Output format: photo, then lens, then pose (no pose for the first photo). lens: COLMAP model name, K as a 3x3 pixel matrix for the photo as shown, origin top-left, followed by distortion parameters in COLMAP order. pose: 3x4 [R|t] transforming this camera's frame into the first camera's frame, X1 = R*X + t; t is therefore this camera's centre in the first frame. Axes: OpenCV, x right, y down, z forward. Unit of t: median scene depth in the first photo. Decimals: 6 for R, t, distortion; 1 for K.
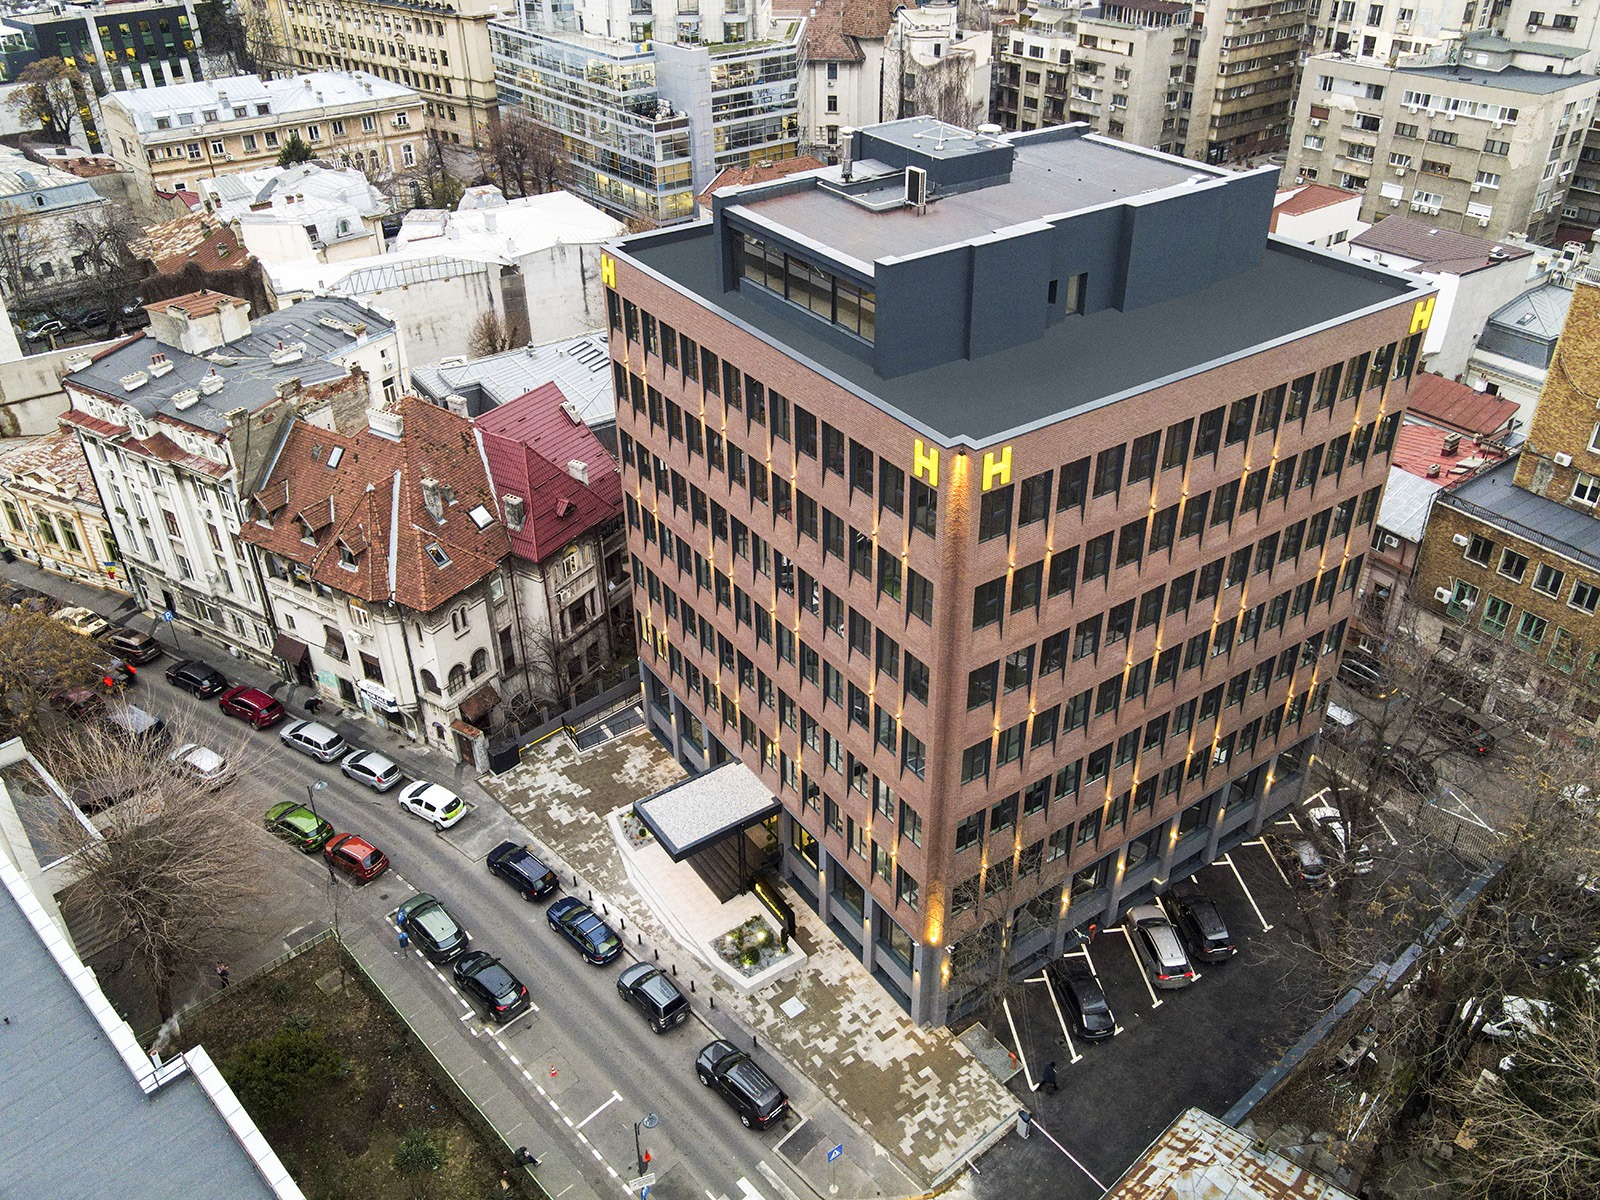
lens RADIAL K [[1243.5, 0, 797.3], [0, 1243.5, 562.5], [0, 0, 1]] dist [-0.038371, 0.096625]
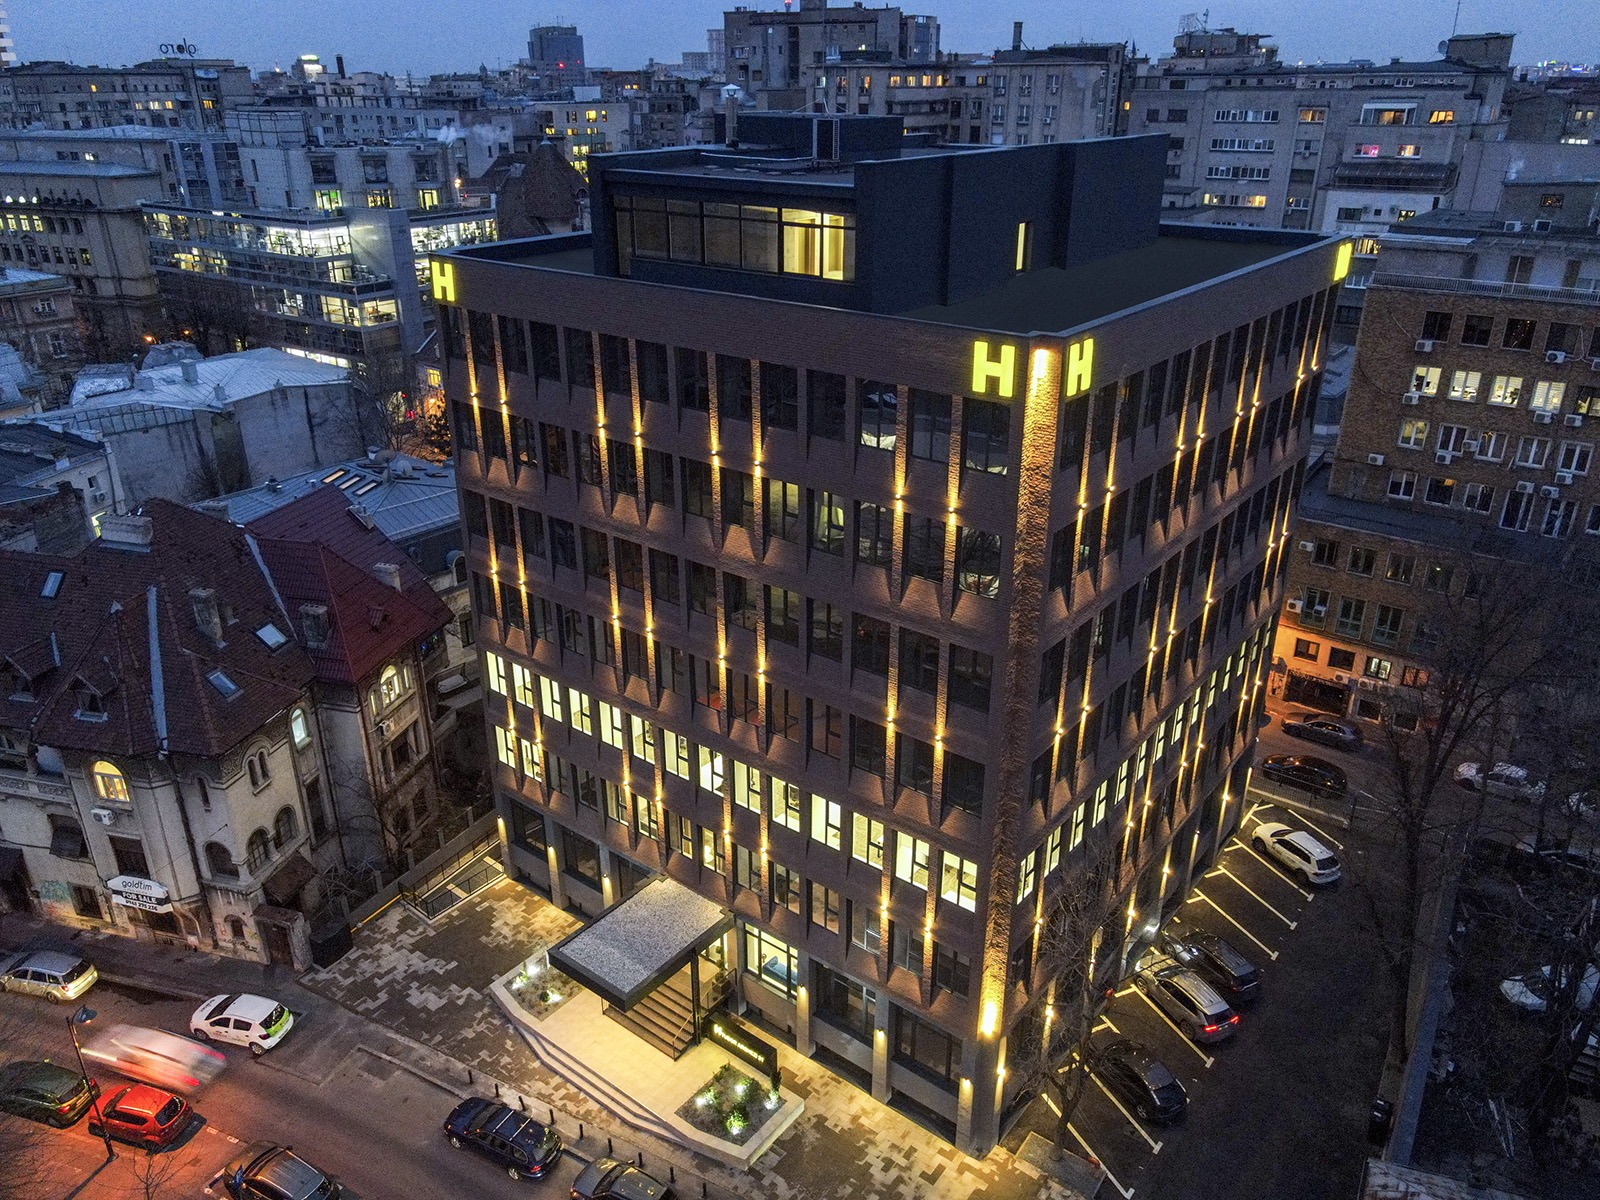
lens RADIAL K [[1167.9, 0, 800.0], [0, 1167.9, 600.0], [0, 0, 1]] dist [0.012843, 0.001231]
pose [[0.955852, -0.114925, 0.270441, -0.130436], [0.149711, 0.982404, -0.111664, 0.072002], [-0.252849, 0.147222, 0.956239, 0.198806]]
